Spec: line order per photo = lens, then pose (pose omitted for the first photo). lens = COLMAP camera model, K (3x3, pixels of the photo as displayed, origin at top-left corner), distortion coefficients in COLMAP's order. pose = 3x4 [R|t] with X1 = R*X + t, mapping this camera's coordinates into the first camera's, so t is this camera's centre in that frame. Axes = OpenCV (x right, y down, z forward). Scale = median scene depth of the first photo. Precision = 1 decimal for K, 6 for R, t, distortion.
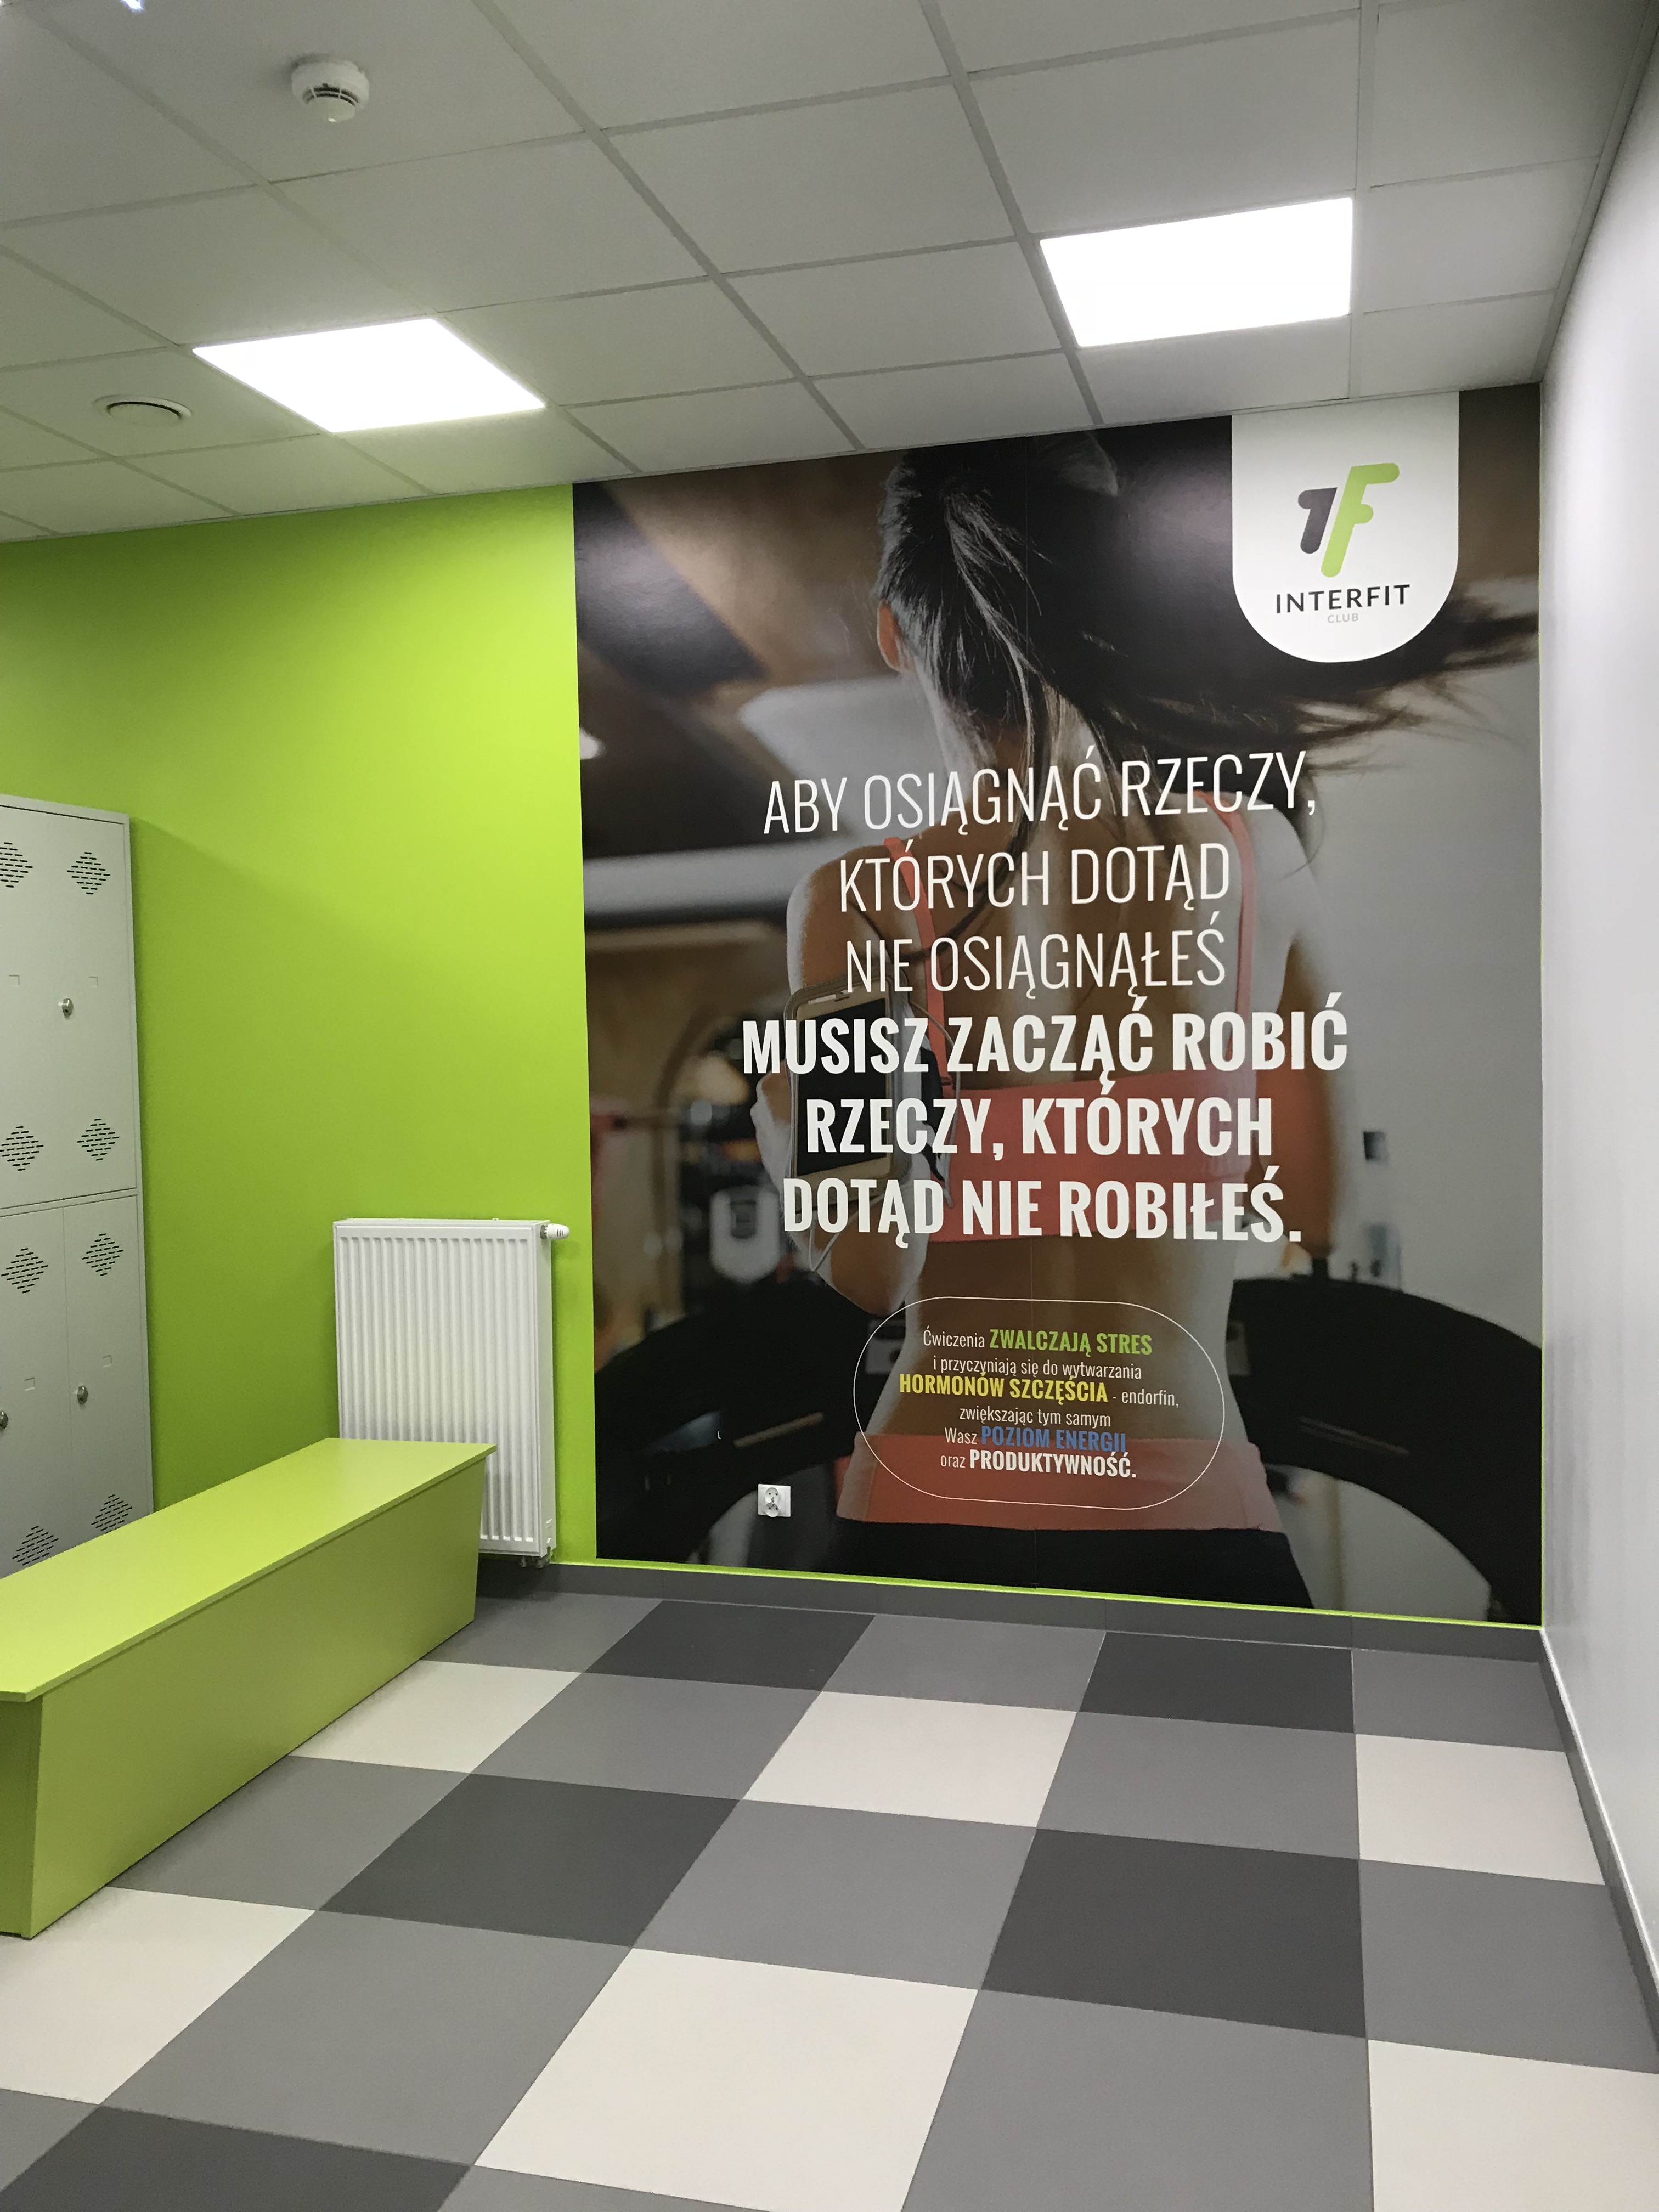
lens RADIAL K [[1812.2, 0, 829.5], [0, 1812.2, 1106.0], [0, 0, 1]] dist [-0.046703, 0.010807]
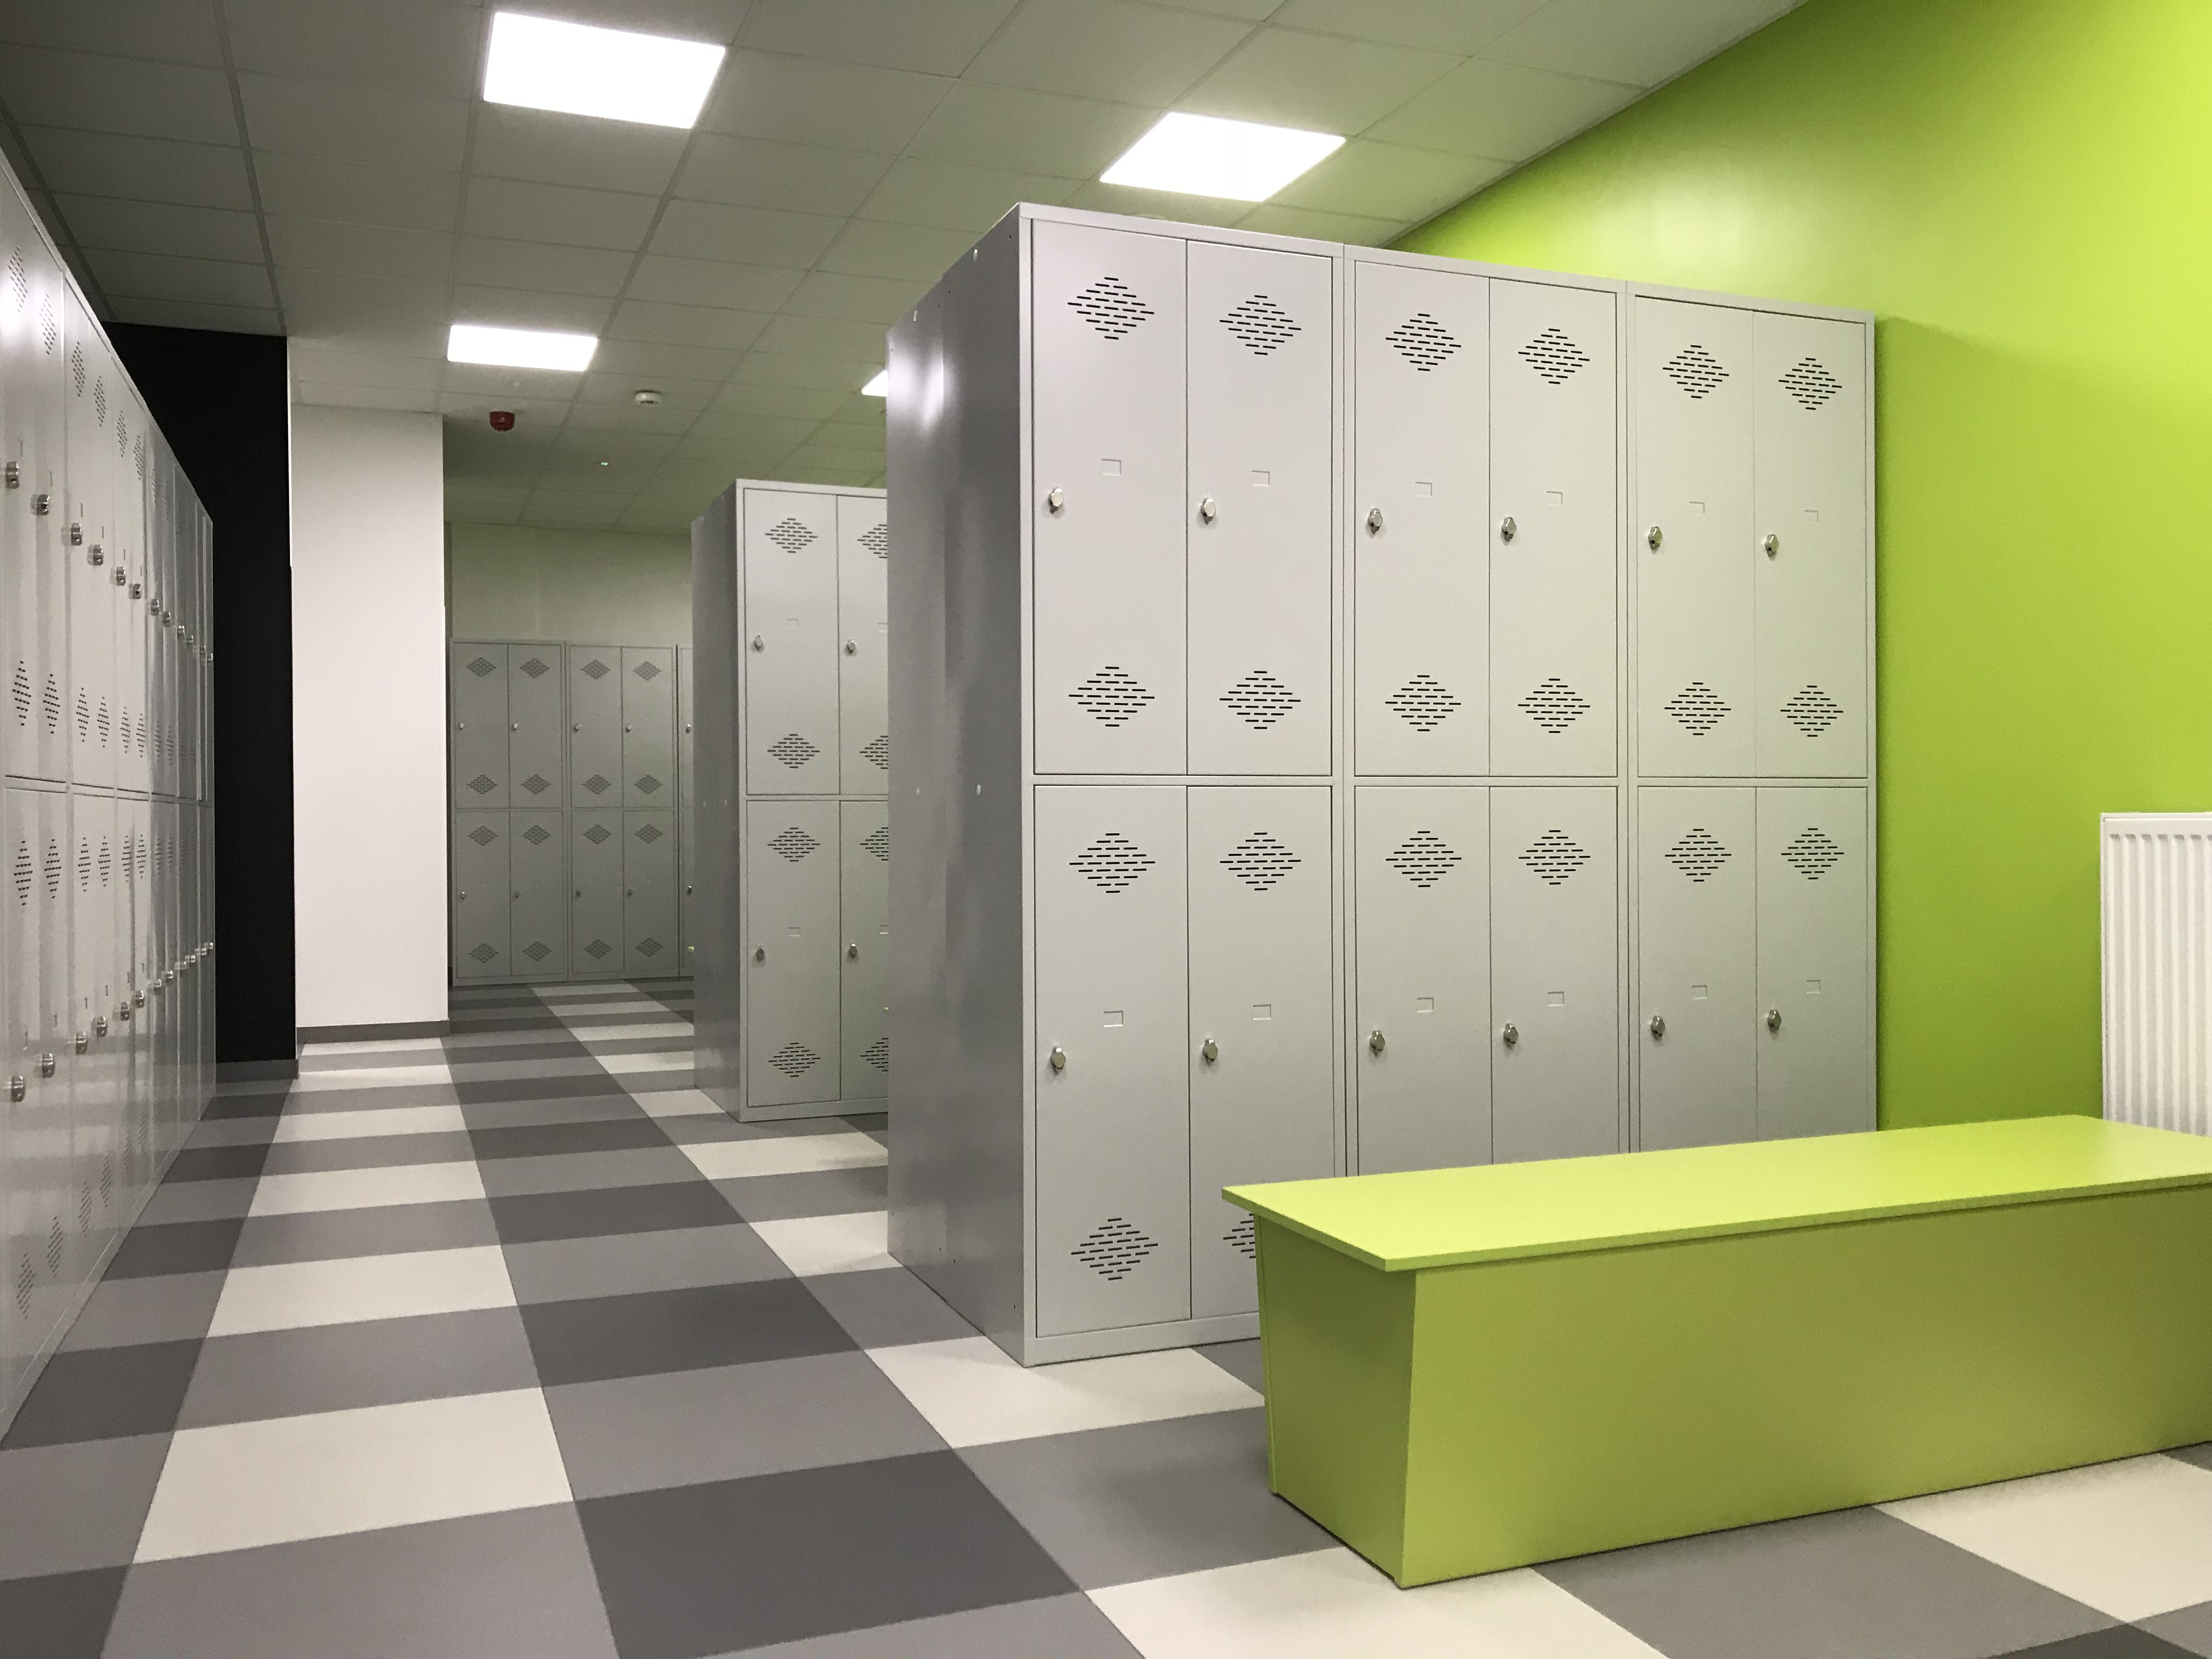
lens RADIAL K [[1814.6, 0, 1106.0], [0, 1814.6, 829.5], [0, 0, 1]] dist [-0.002201, 0.001905]
pose [[0.594917, 0.024058, -0.803427, 0.070439], [-0.047464, 0.998859, -0.005235, 0.100299], [0.802384, 0.041248, 0.595381, 0.281667]]
